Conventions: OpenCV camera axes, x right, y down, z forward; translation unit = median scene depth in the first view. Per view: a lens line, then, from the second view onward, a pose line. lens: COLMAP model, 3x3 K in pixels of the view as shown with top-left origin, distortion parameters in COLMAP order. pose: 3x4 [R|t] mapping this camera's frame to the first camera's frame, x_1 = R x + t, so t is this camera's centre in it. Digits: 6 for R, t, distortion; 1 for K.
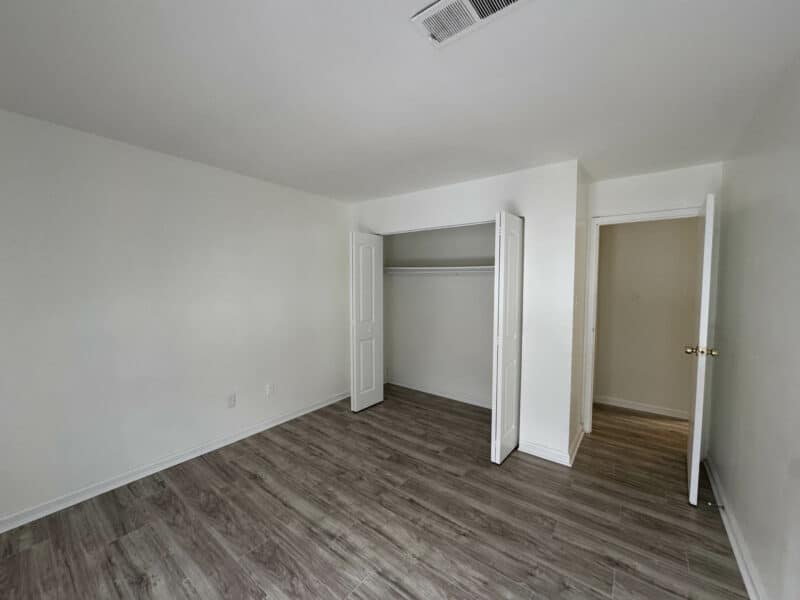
lens RADIAL K [[318.0, 0, 400.6], [0, 318.0, 299.8], [0, 0, 1]] dist [-0.000817, -0.000138]
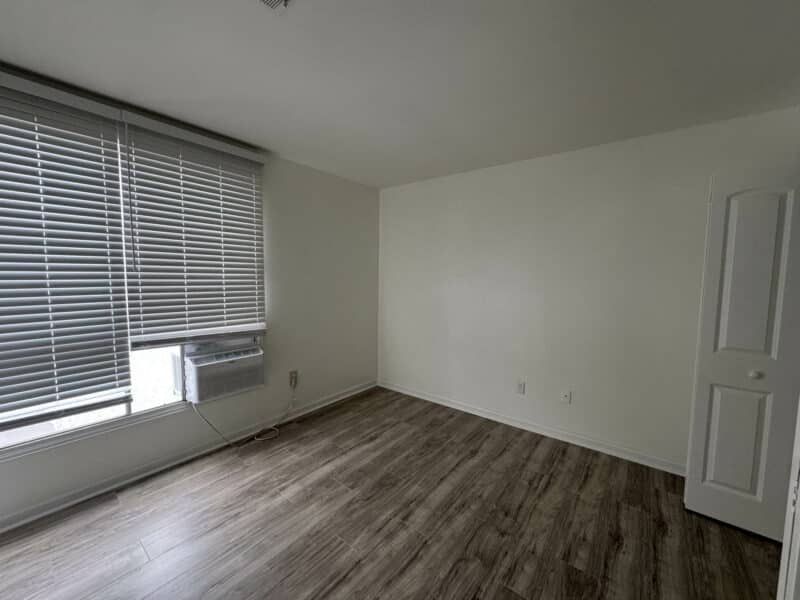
lens RADIAL K [[318.0, 0, 400.6], [0, 318.0, 299.8], [0, 0, 1]] dist [-0.000817, -0.000138]
pose [[-0.010476, 0.081641, -0.996607, 0.597413], [-0.066718, 0.994383, 0.082160, -0.028322], [0.997717, 0.067352, -0.004971, 0.757648]]
